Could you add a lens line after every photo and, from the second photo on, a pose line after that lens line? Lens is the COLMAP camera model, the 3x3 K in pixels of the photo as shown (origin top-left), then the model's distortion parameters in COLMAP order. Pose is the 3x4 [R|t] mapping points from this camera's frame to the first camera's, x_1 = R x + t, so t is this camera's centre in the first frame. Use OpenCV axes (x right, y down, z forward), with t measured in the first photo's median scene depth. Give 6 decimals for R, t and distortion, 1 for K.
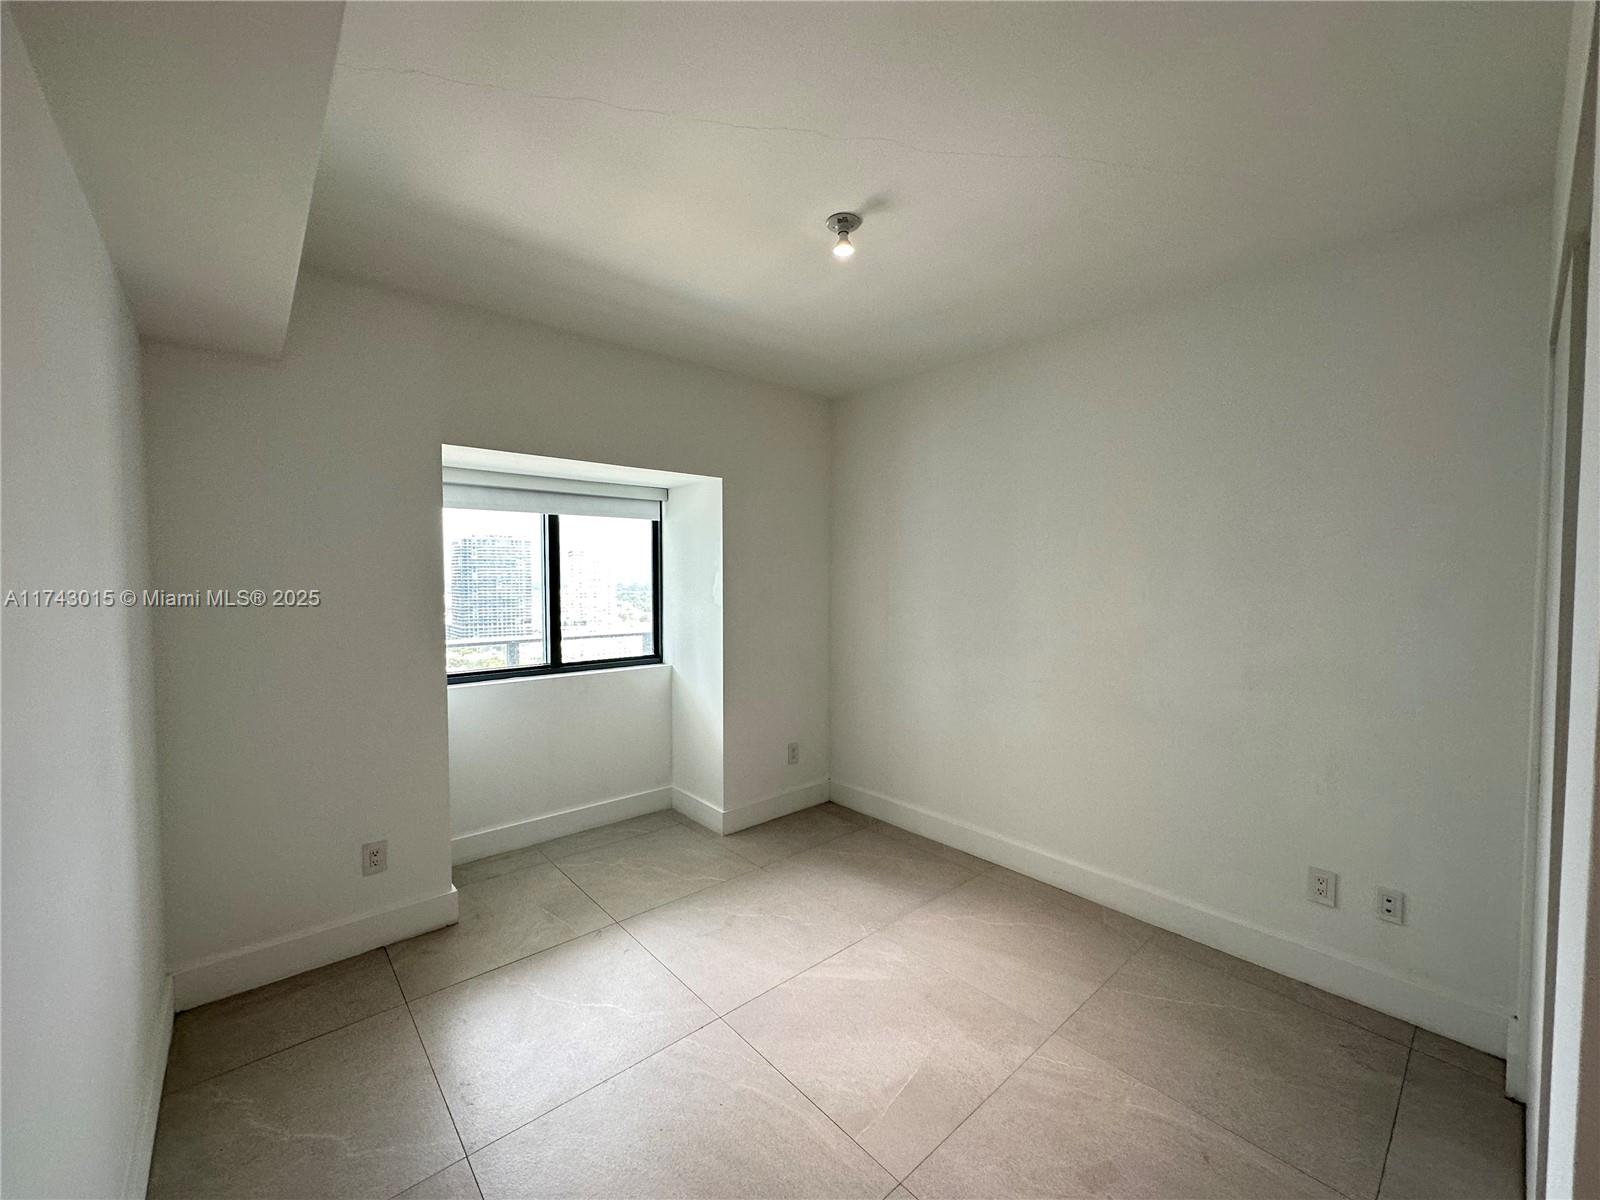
lens RADIAL K [[639.3, 0, 804.7], [0, 639.3, 599.0], [0, 0, 1]] dist [-0.000878, 0.000435]
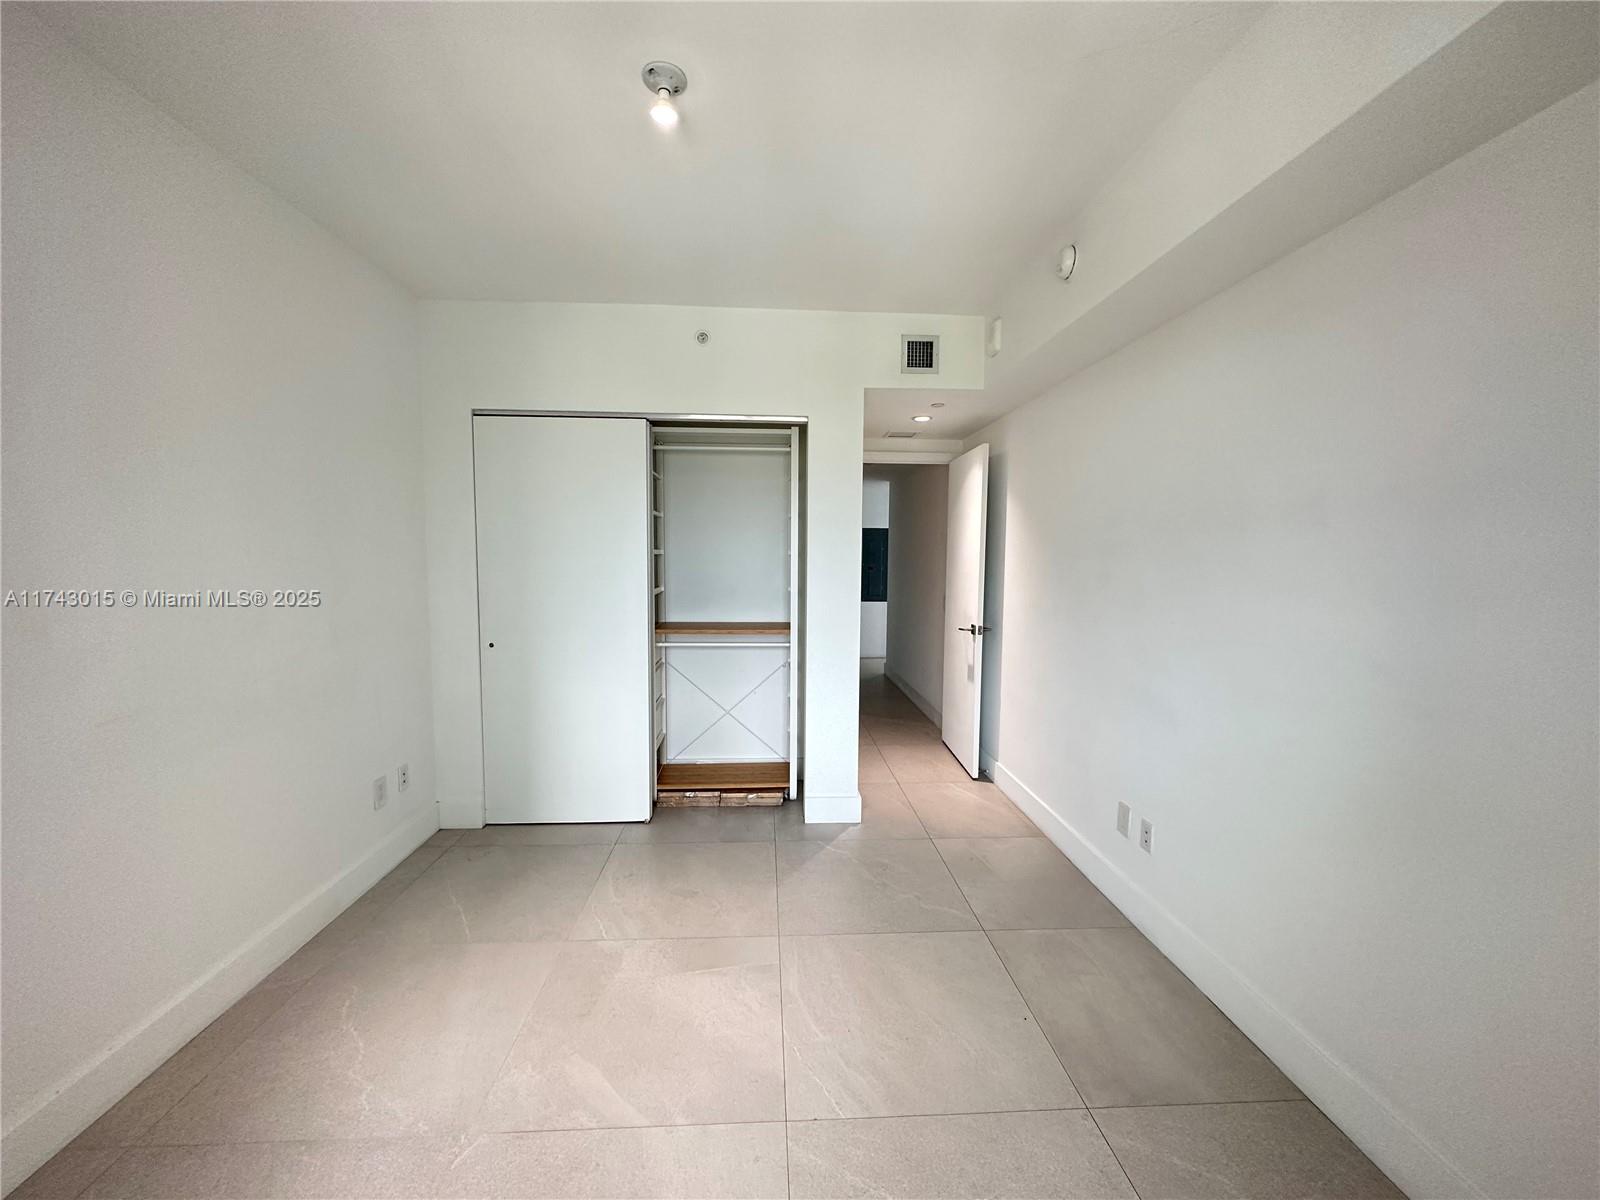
lens RADIAL K [[639.3, 0, 801.6], [0, 639.3, 600.2], [0, 0, 1]] dist [-0.000878, 0.000435]
pose [[-0.787226, -0.056040, 0.614113, -0.645661], [0.010744, 0.994465, 0.104521, -0.030889], [-0.616571, 0.088879, -0.782267, 1.721395]]
